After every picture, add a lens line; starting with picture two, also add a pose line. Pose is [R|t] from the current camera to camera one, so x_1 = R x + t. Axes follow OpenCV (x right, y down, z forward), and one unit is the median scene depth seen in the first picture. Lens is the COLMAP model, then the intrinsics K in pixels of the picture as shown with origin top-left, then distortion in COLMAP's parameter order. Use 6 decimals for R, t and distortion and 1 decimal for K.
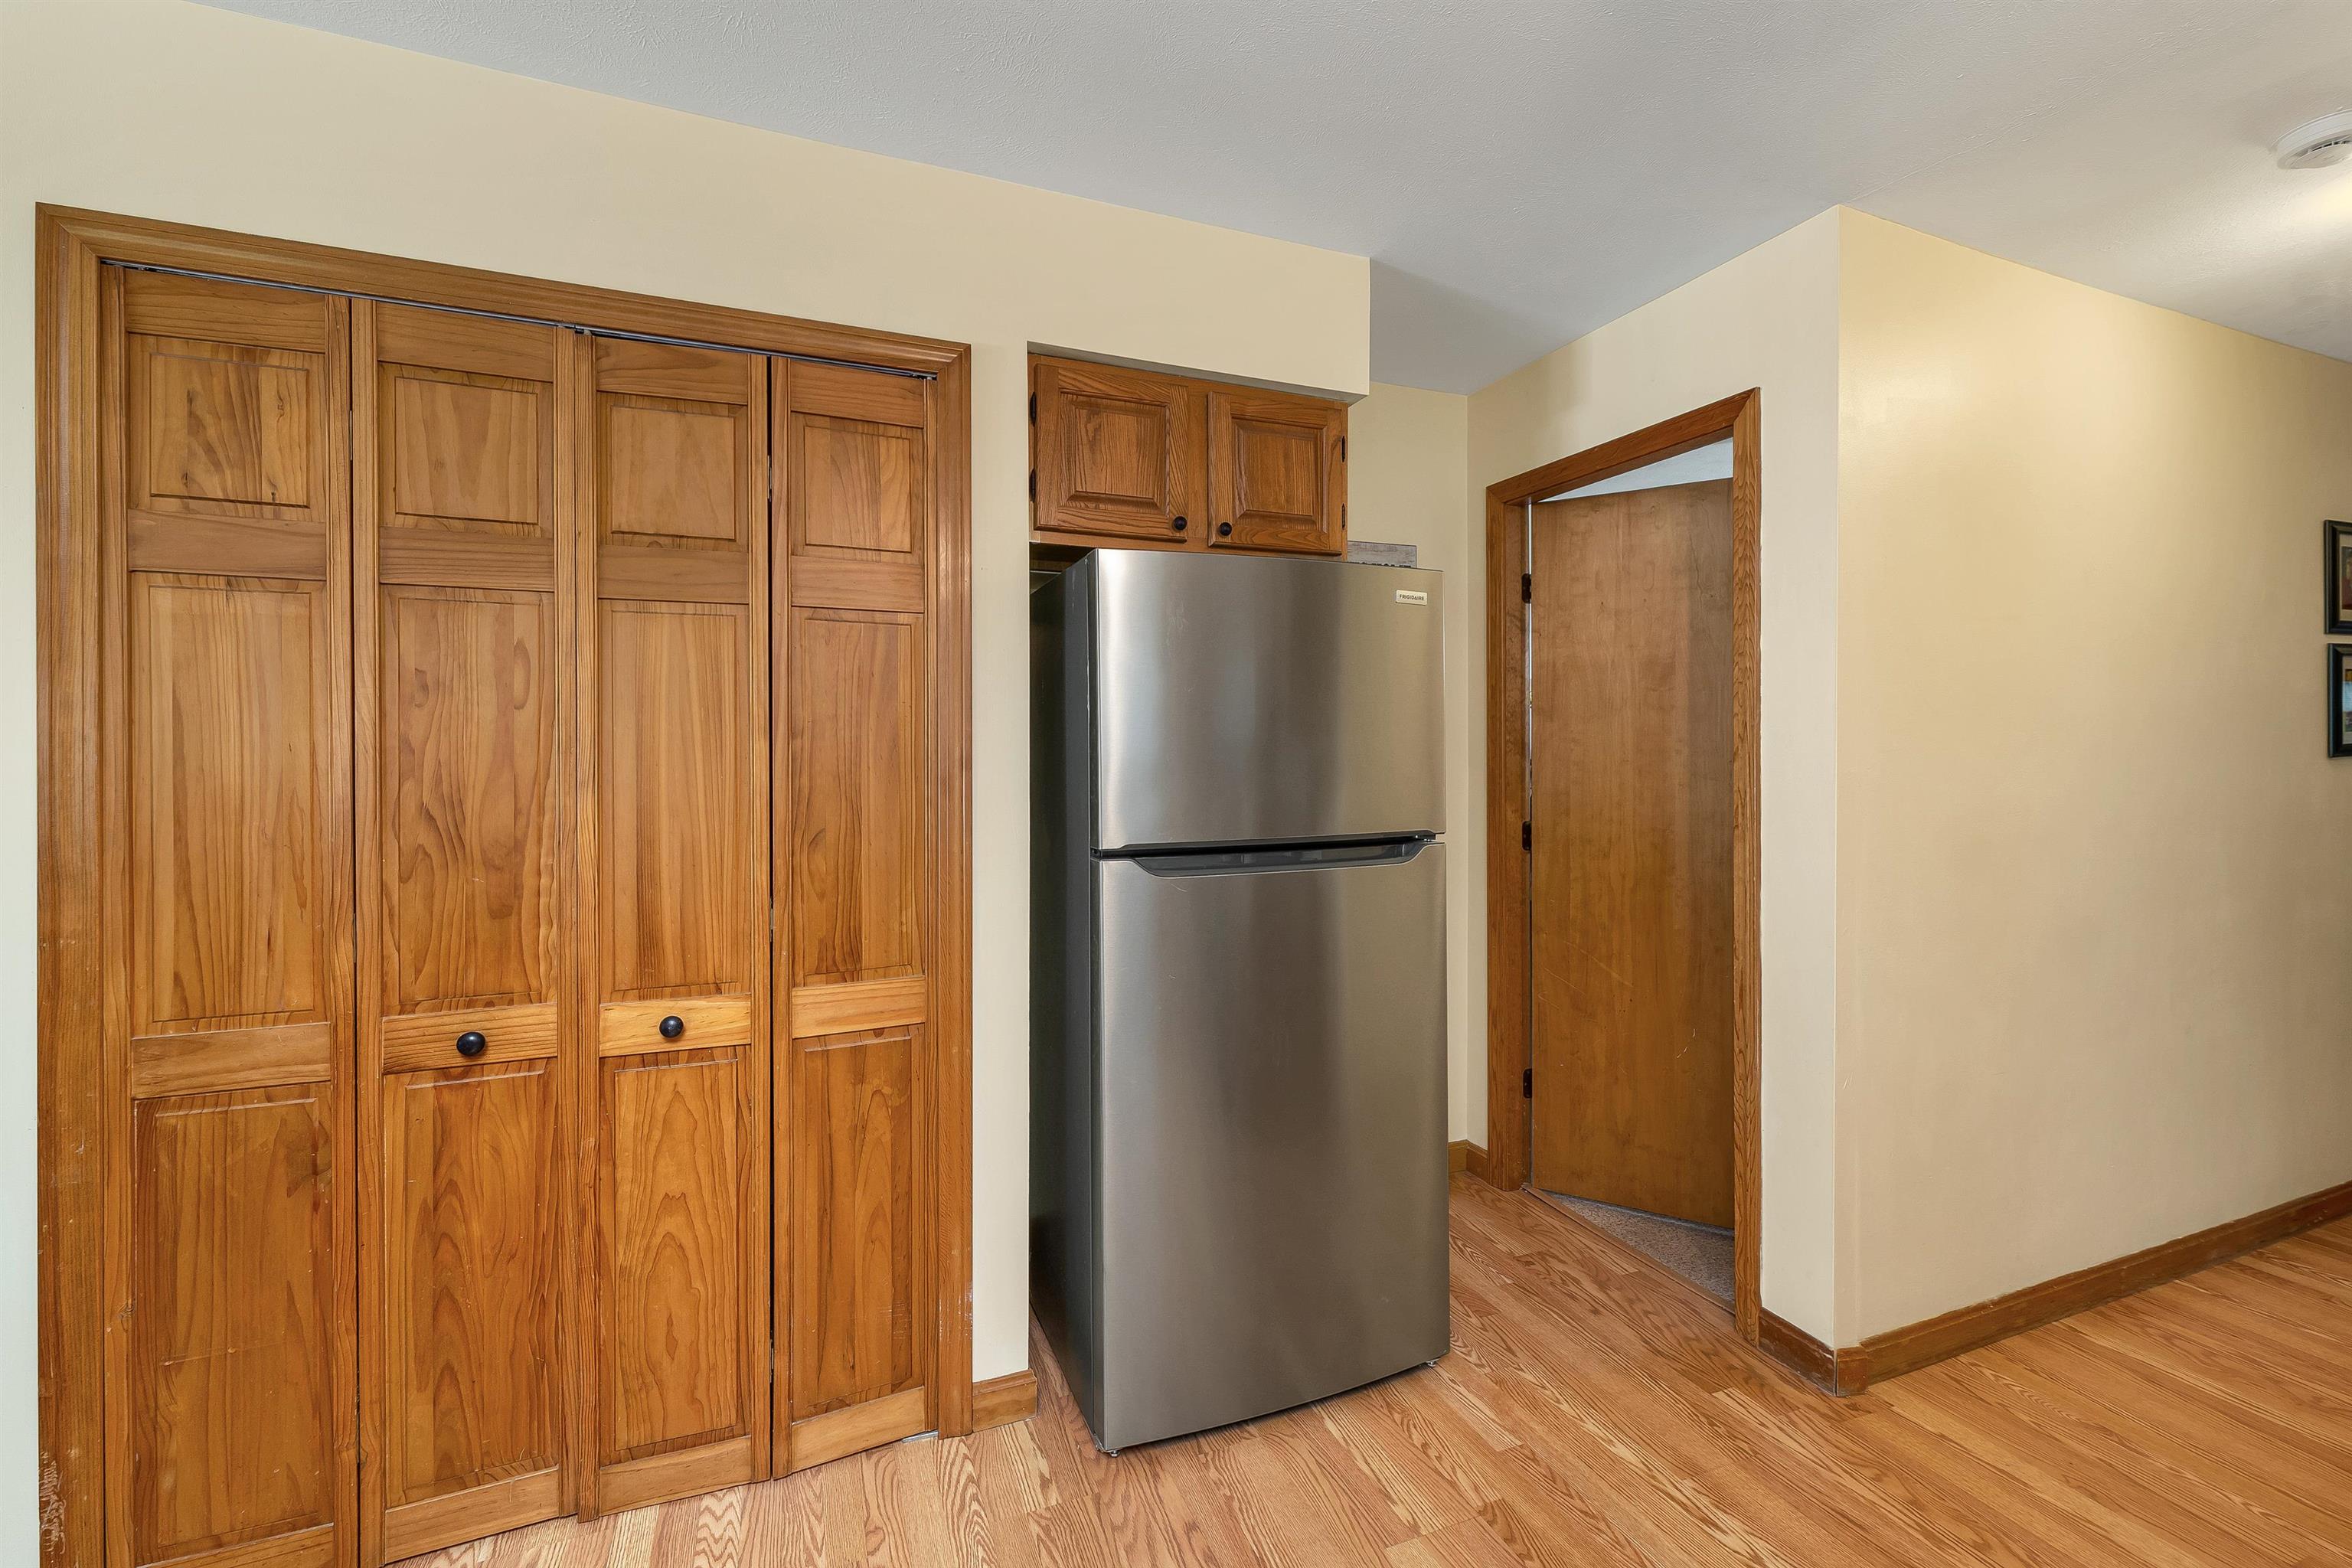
lens RADIAL K [[933.3, 0, 1177.0], [0, 933.3, 772.7], [0, 0, 1]] dist [0.003821, 0.000123]
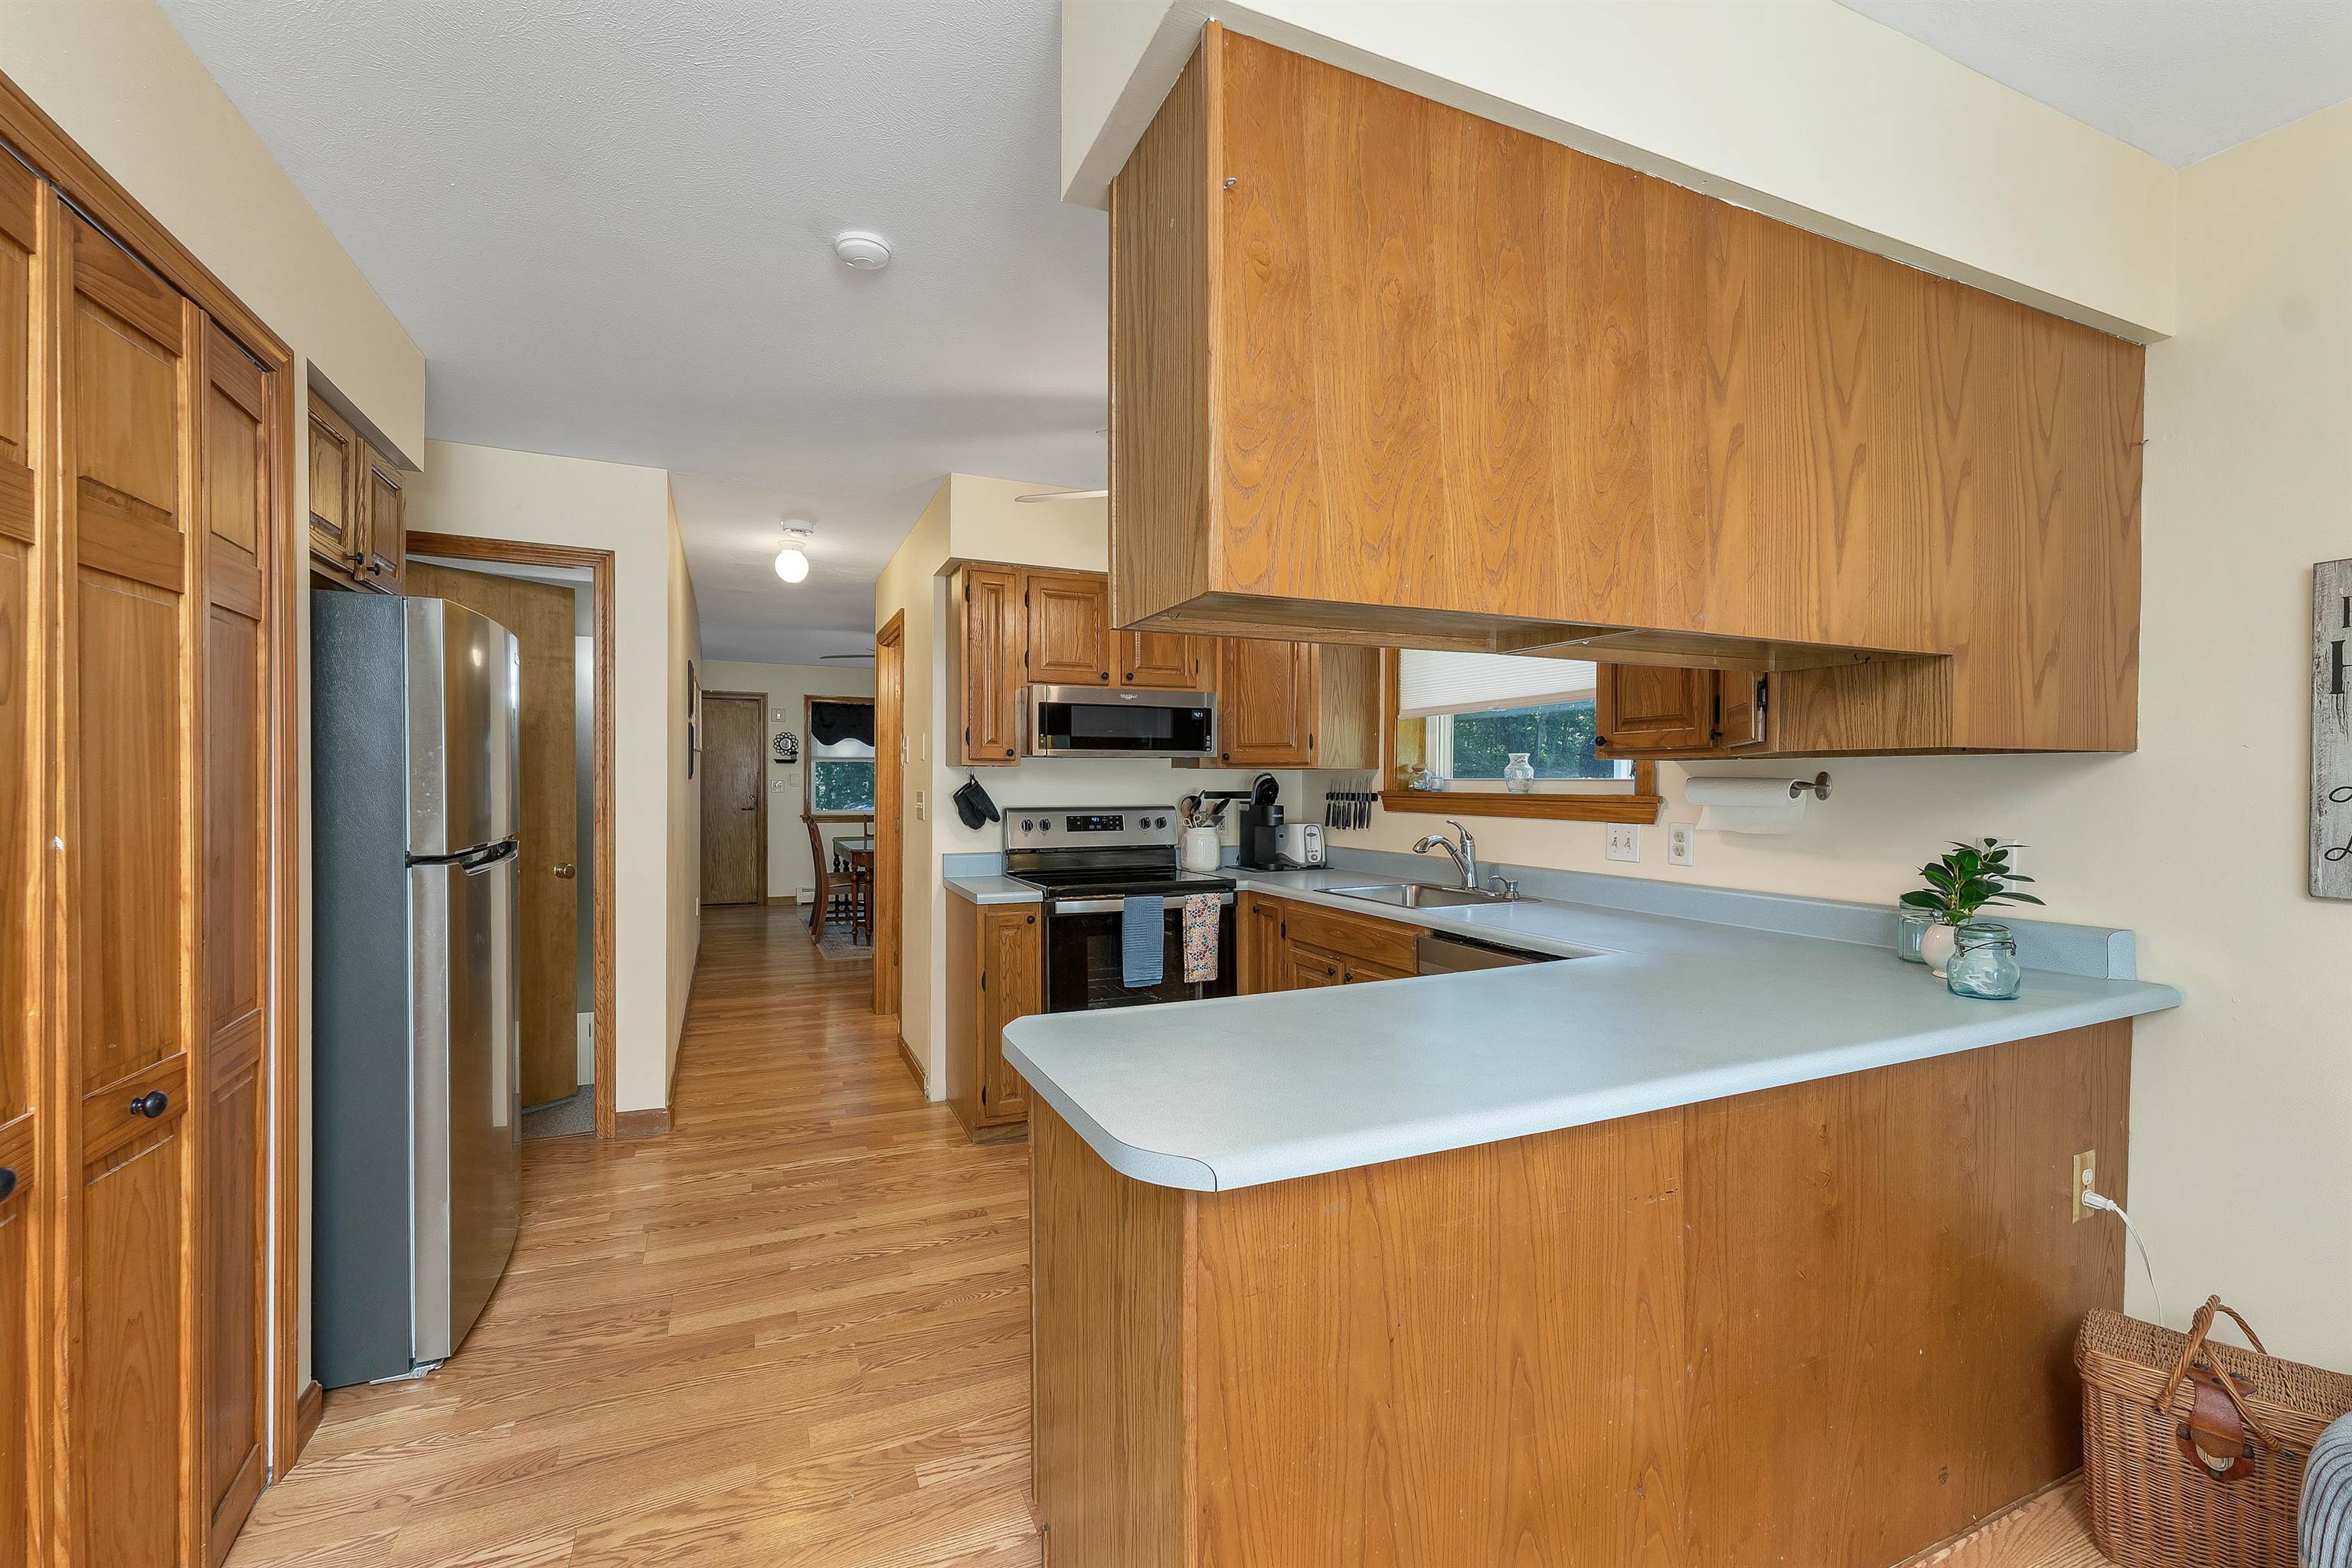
lens RADIAL K [[971.8, 0, 1160.4], [0, 971.8, 790.3], [0, 0, 1]] dist [0.001077, -0.000028]
pose [[-0.042191, -0.005669, 0.999093, -1.575379], [-0.004152, 0.999976, 0.005499, -0.012185], [-0.999101, -0.003916, -0.042213, 0.174909]]
